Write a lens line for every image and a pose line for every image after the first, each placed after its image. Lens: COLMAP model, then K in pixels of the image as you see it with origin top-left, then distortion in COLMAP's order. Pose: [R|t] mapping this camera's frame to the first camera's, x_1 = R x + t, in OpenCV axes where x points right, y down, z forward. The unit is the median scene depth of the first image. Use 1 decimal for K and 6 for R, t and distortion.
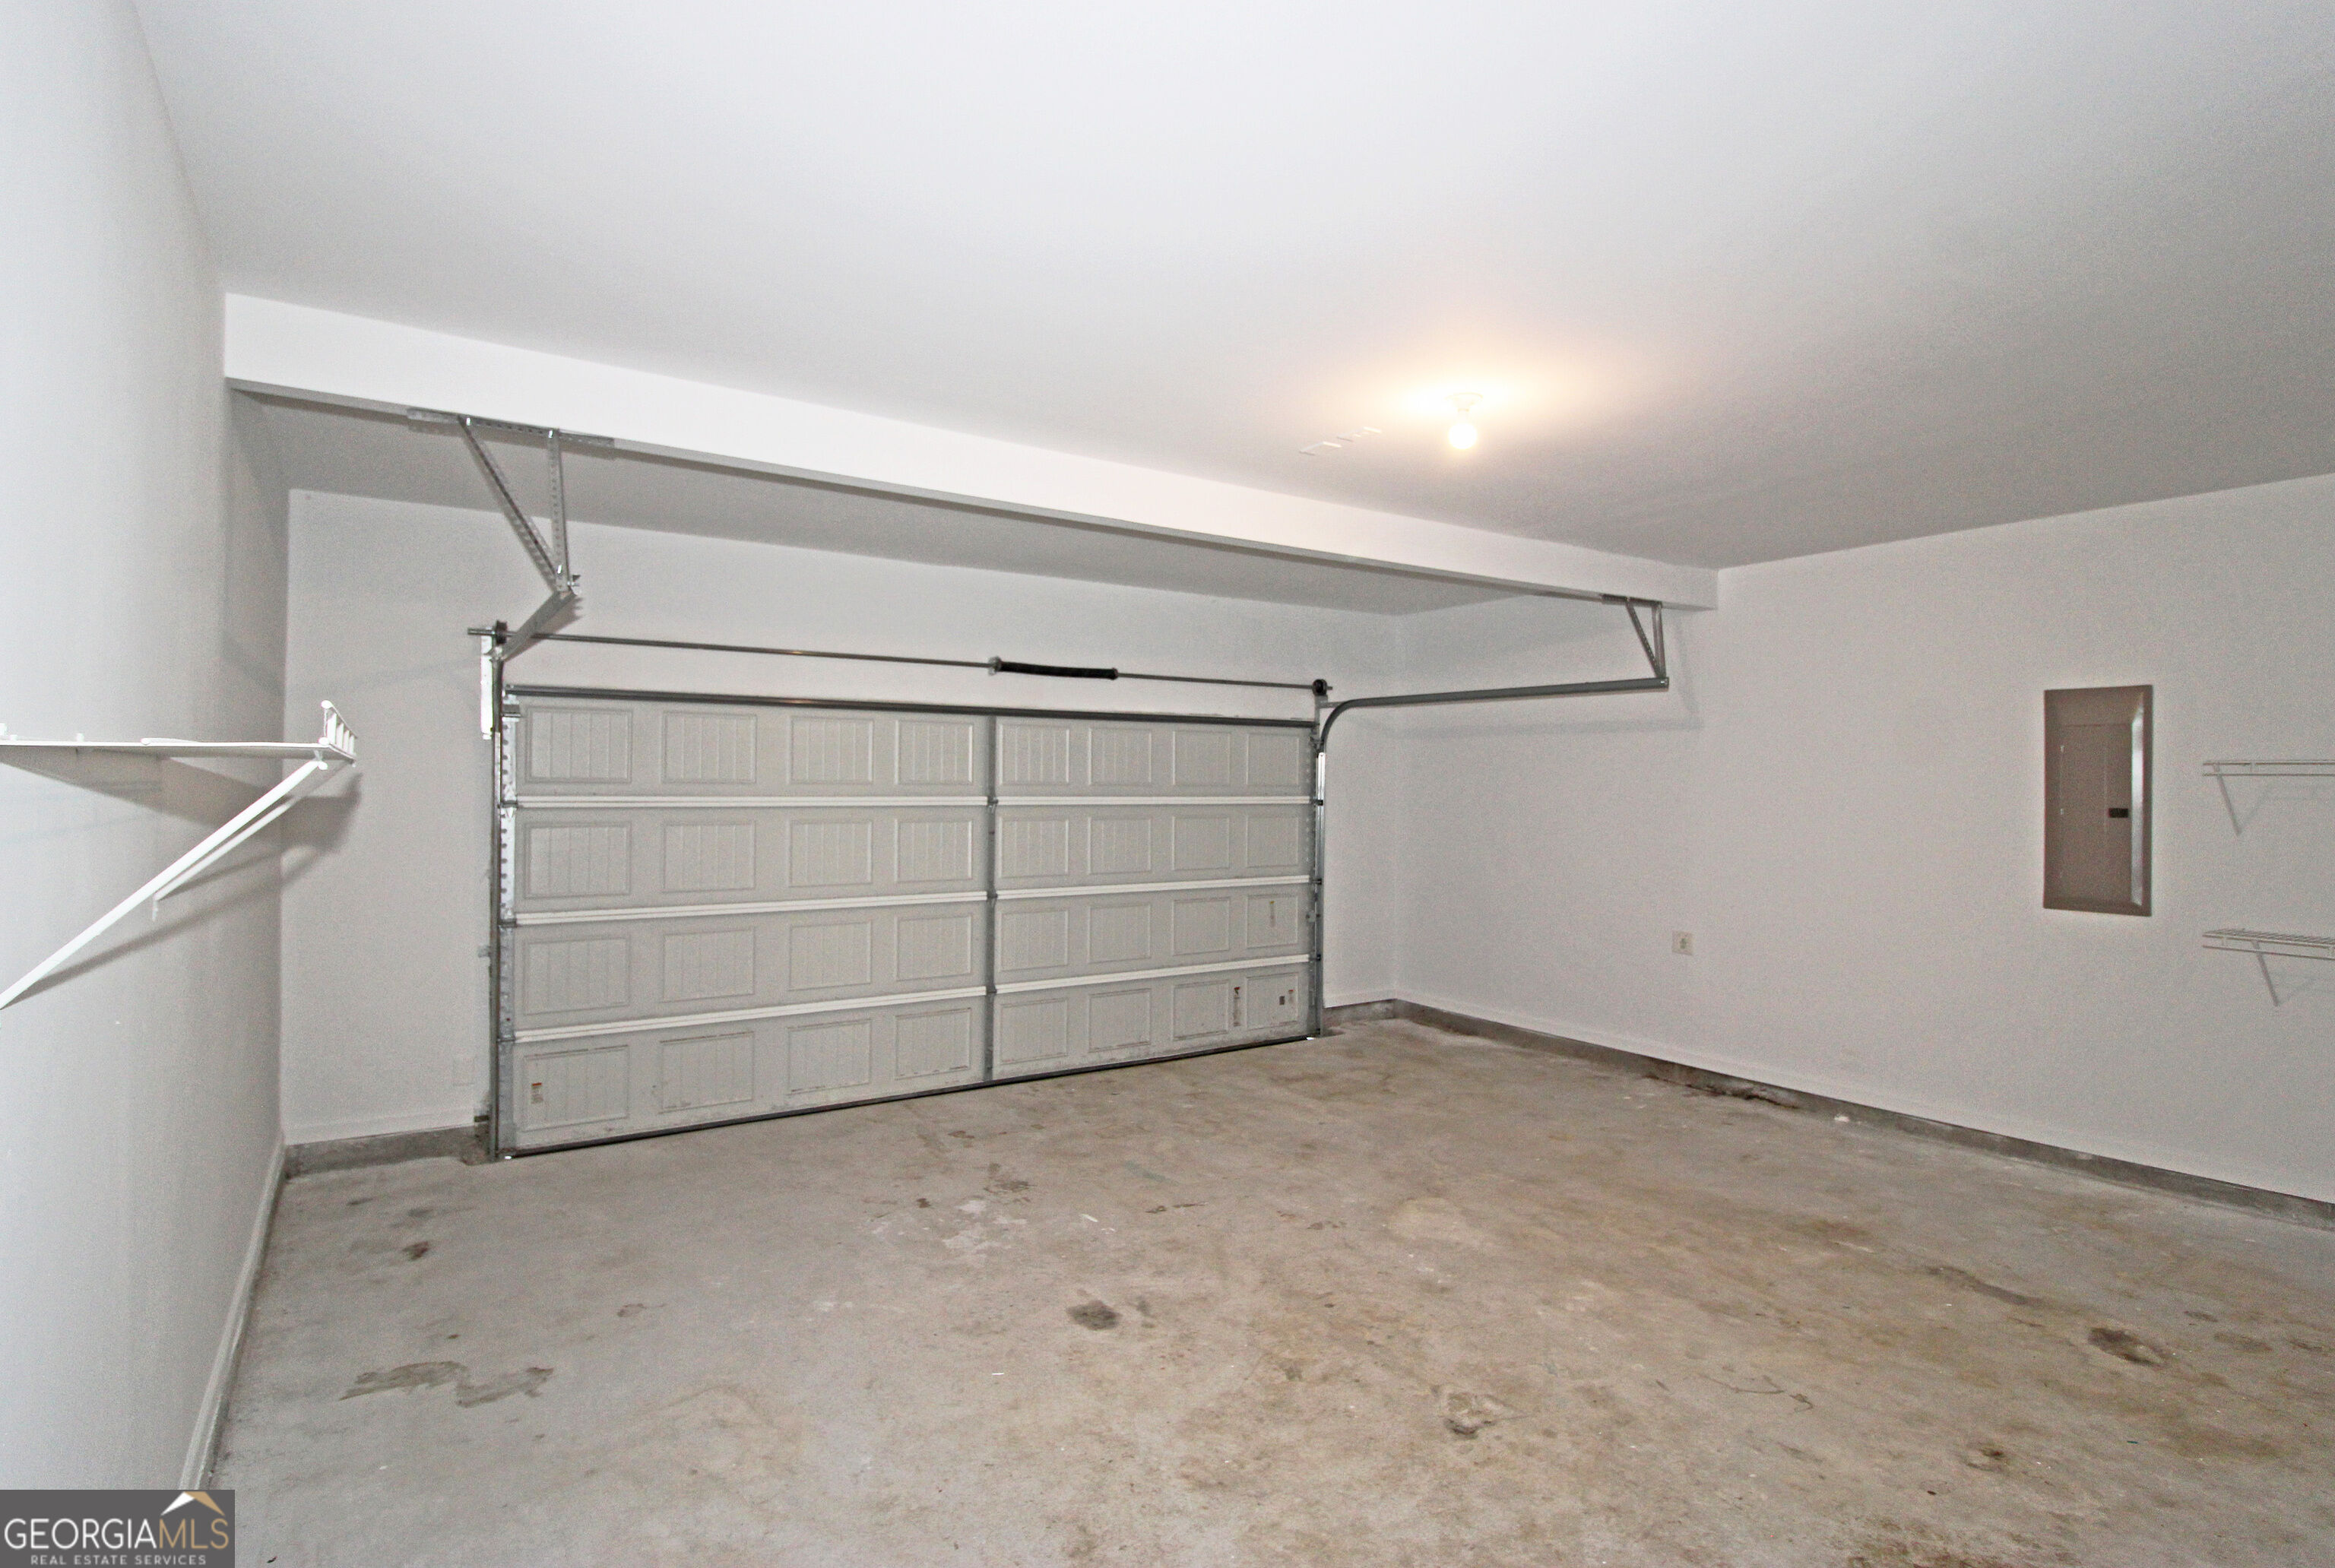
lens RADIAL K [[1148.5, 0, 1167.2], [0, 1148.5, 781.0], [0, 0, 1]] dist [-0.005101, -0.000694]
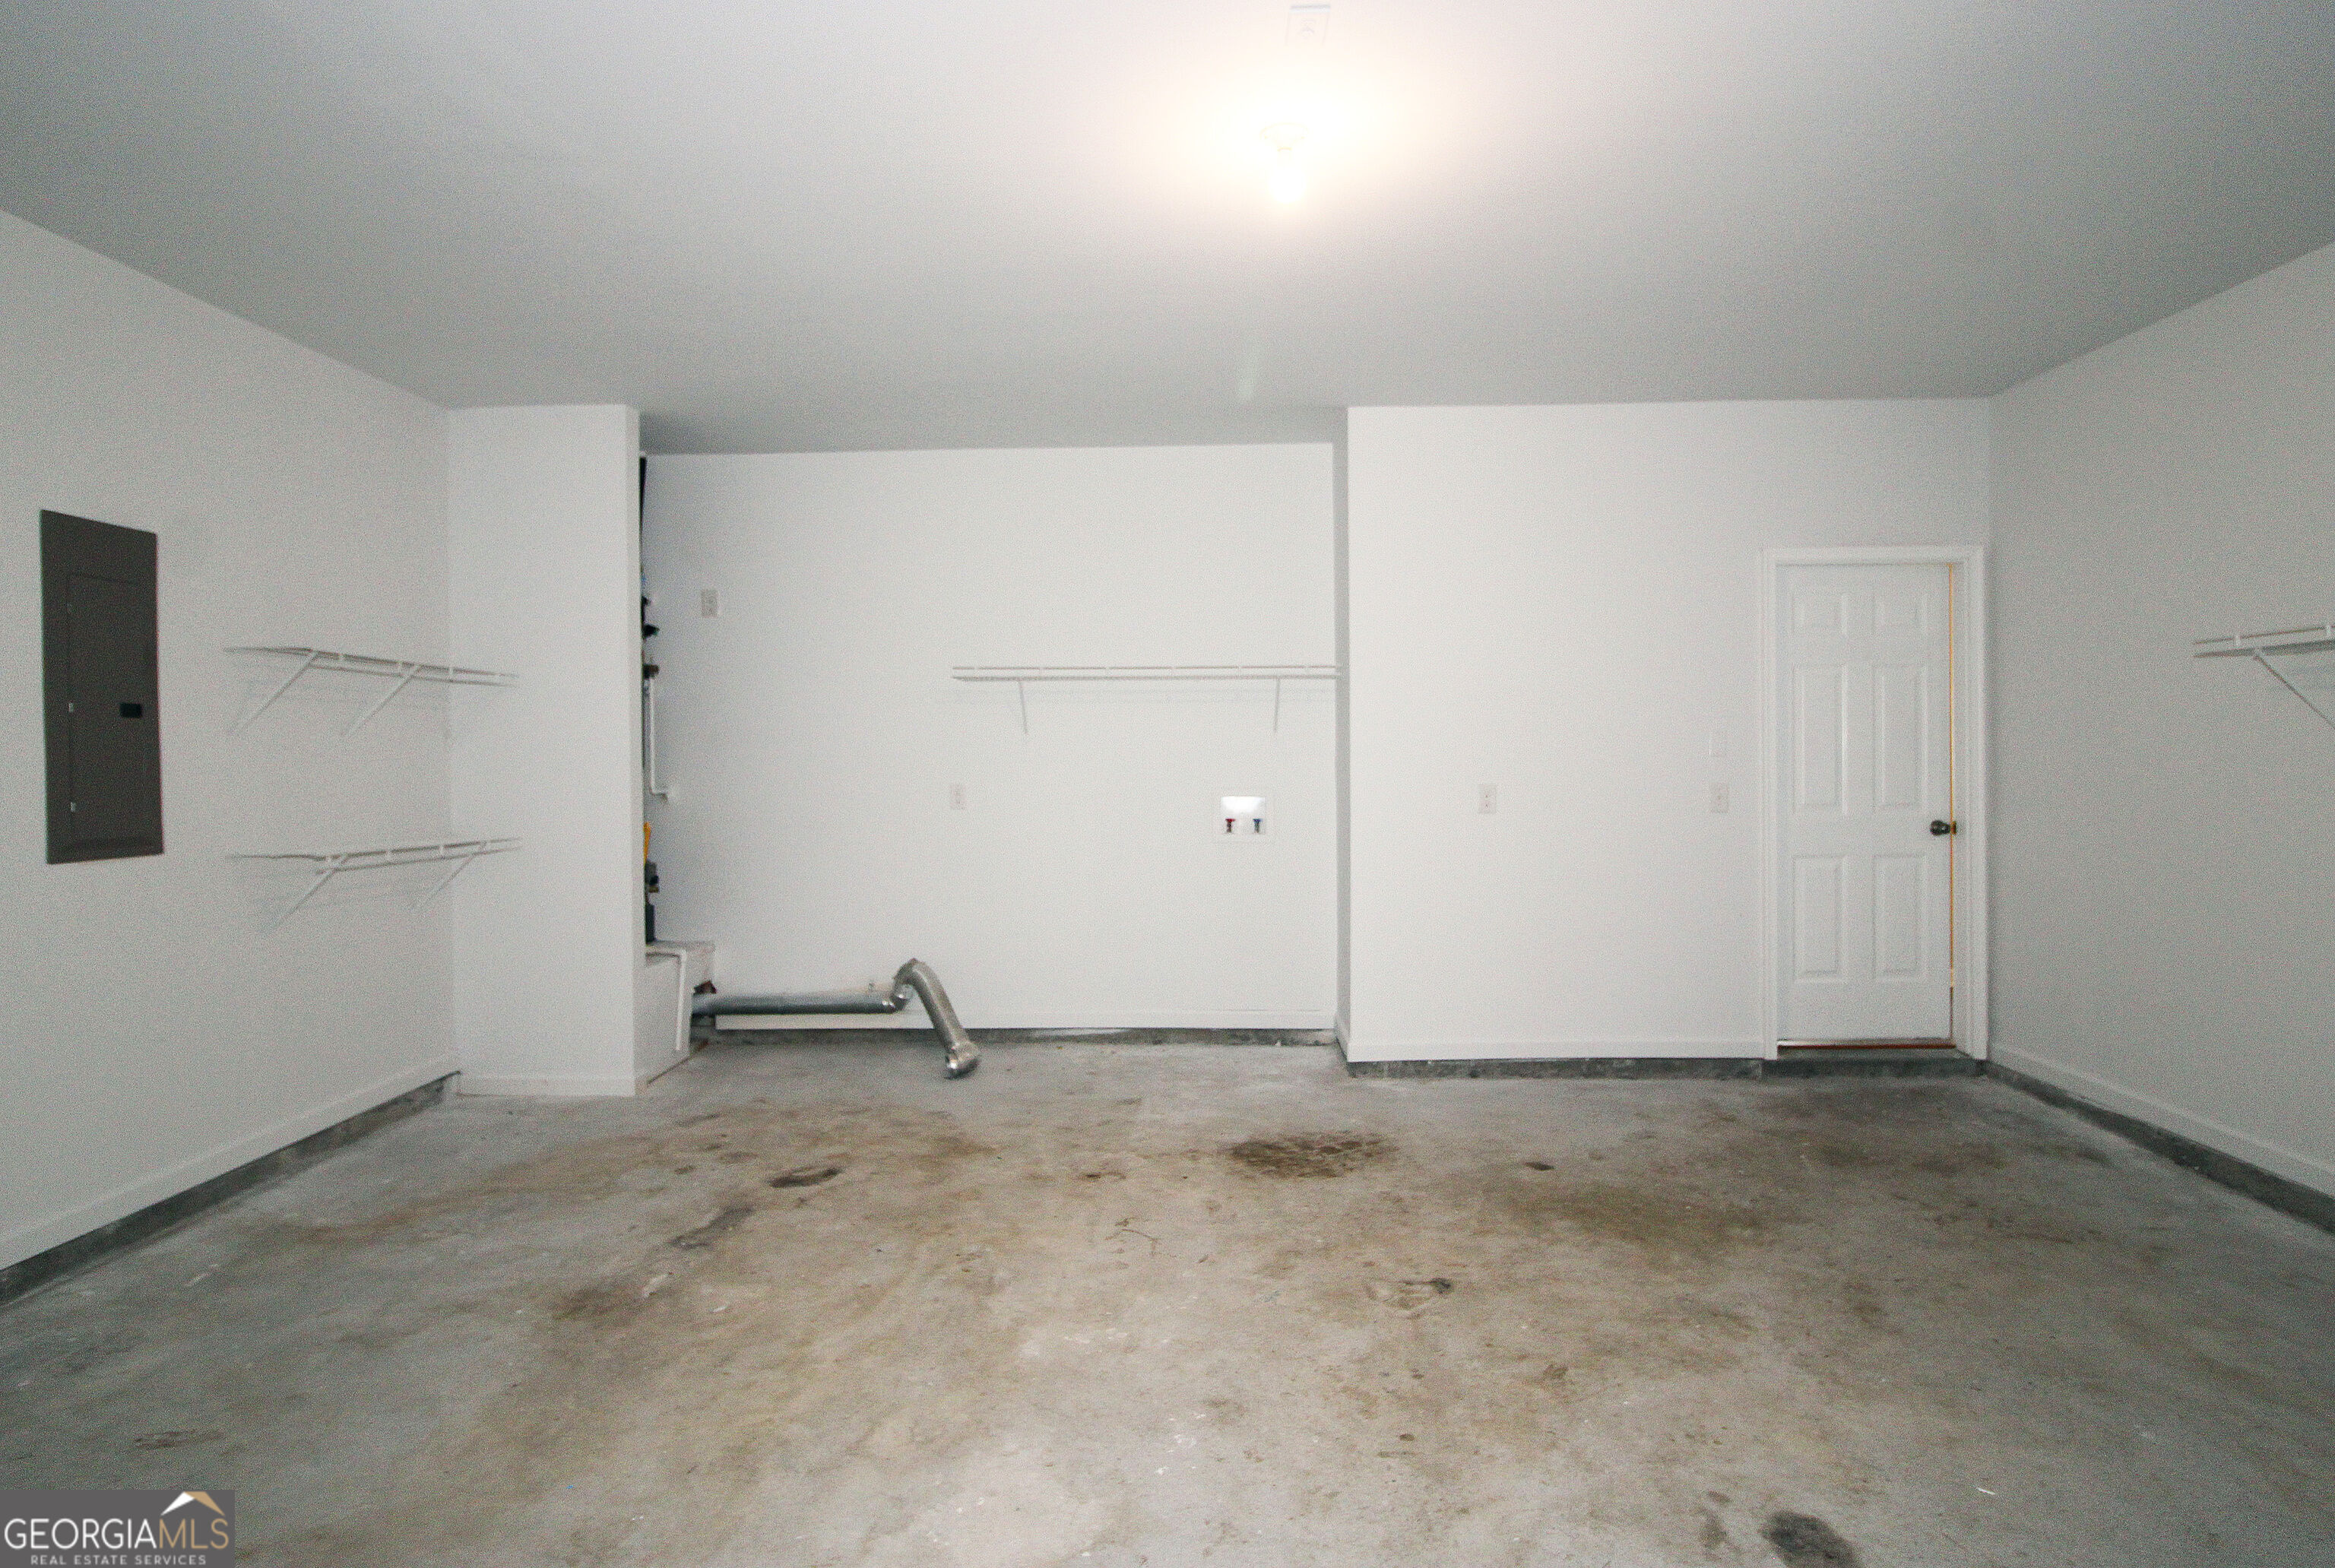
lens RADIAL K [[1264.5, 0, 1169.3], [0, 1264.5, 773.2], [0, 0, 1]] dist [0.005991, -0.005263]
pose [[-0.813083, -0.009076, 0.582077, -0.173381], [-0.000565, 0.999890, 0.014802, 0.075573], [-0.582147, 0.011706, -0.812999, 1.761264]]
